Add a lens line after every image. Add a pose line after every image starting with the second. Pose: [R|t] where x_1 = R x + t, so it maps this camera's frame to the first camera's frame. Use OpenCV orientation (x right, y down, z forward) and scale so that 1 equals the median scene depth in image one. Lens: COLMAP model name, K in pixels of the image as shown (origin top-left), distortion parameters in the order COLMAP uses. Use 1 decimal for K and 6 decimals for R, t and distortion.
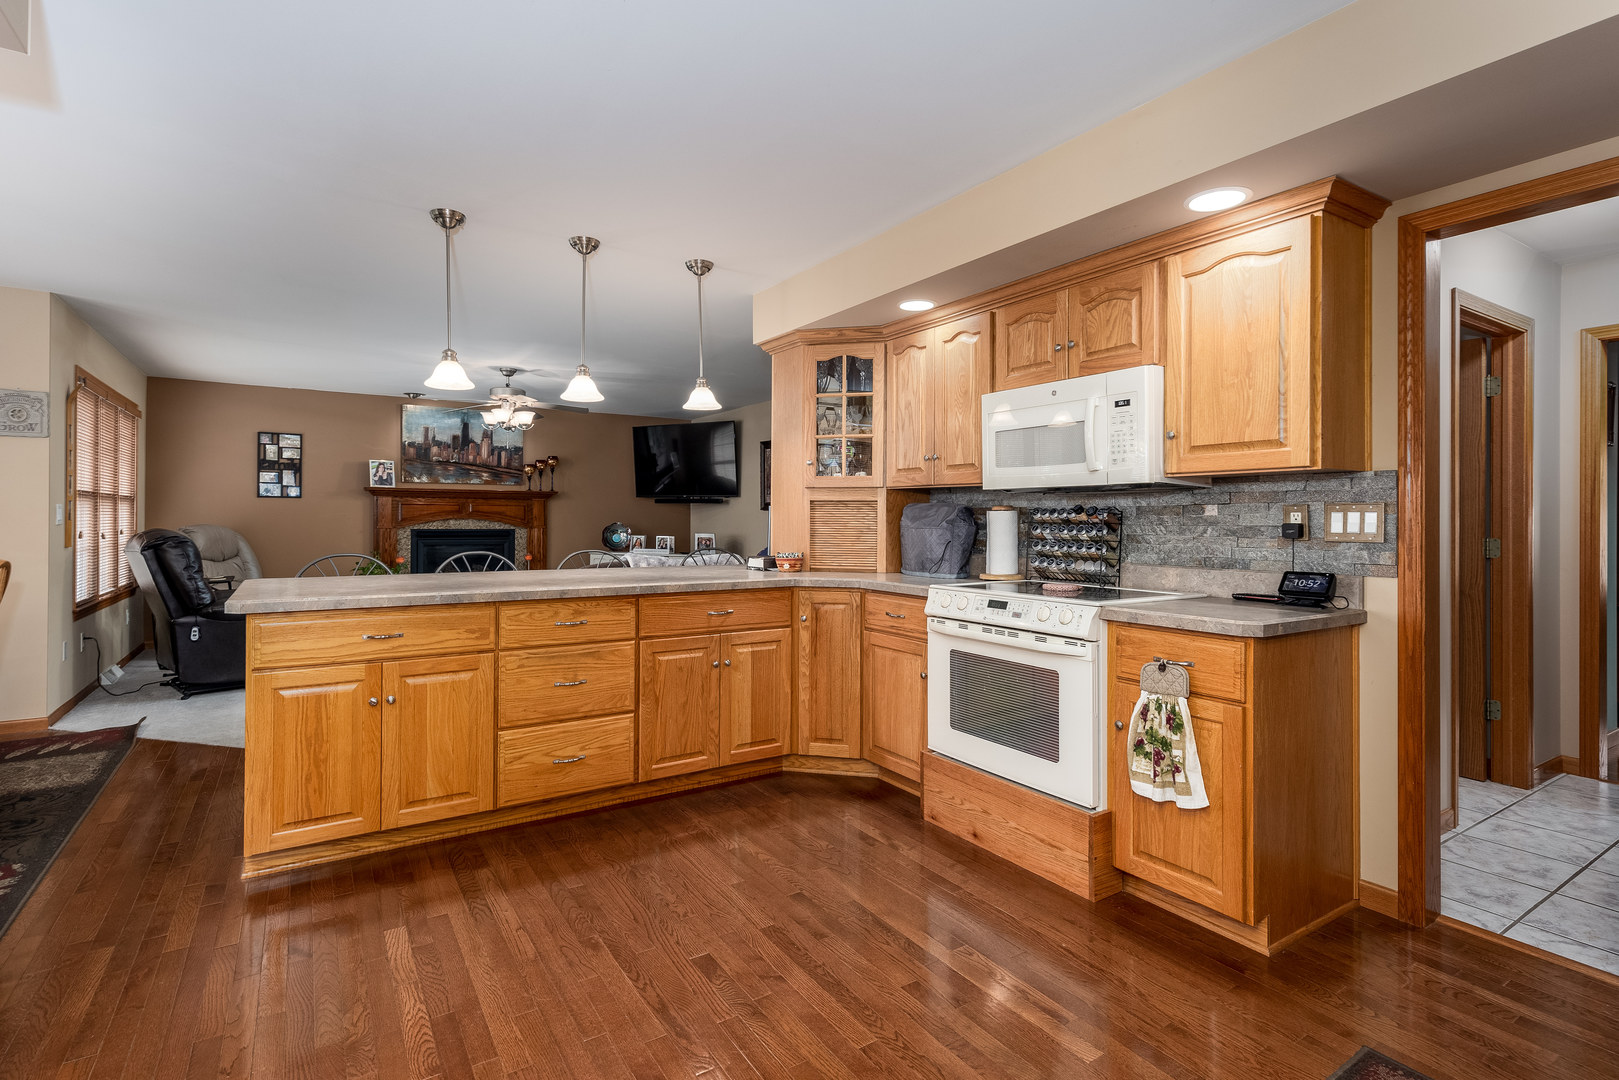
lens RADIAL K [[774.4, 0, 811.3], [0, 774.4, 516.3], [0, 0, 1]] dist [0.006457, 0.000940]
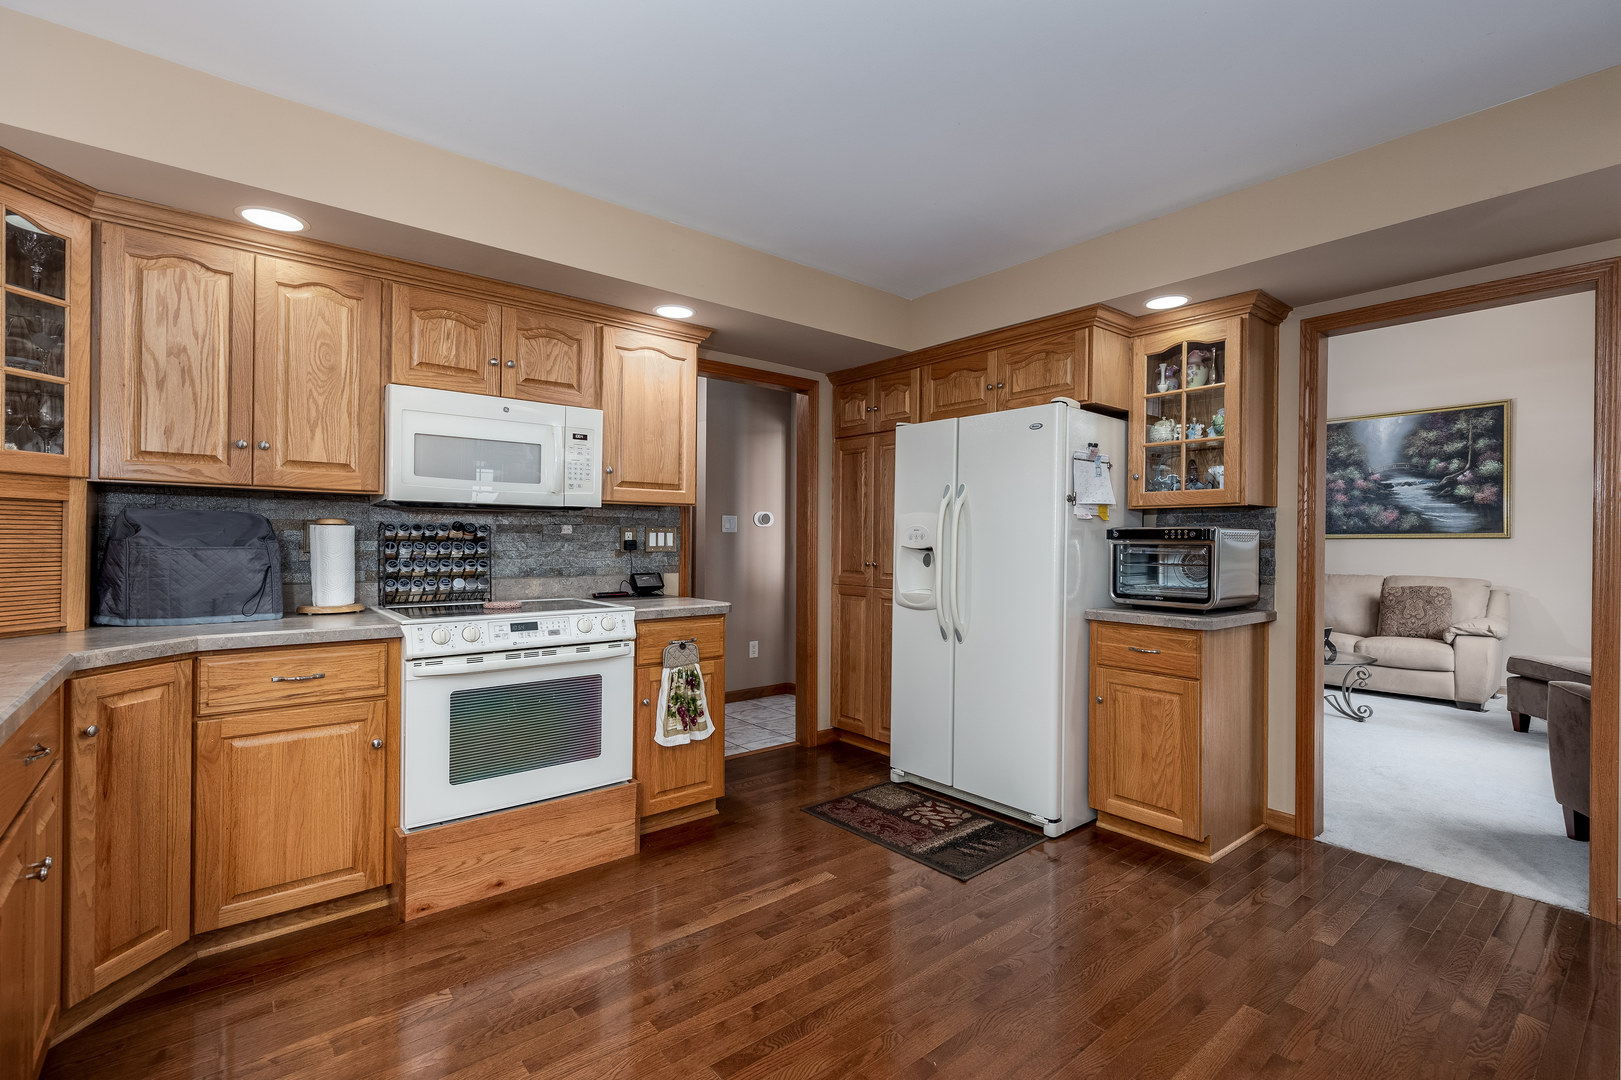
lens RADIAL K [[728.2, 0, 819.6], [0, 728.2, 541.0], [0, 0, 1]] dist [0.004375, -0.000468]
pose [[-0.118699, -0.007640, 0.992901, -0.577939], [-0.011353, 0.999915, 0.006337, -0.001149], [-0.992865, -0.010520, -0.118776, 0.621469]]
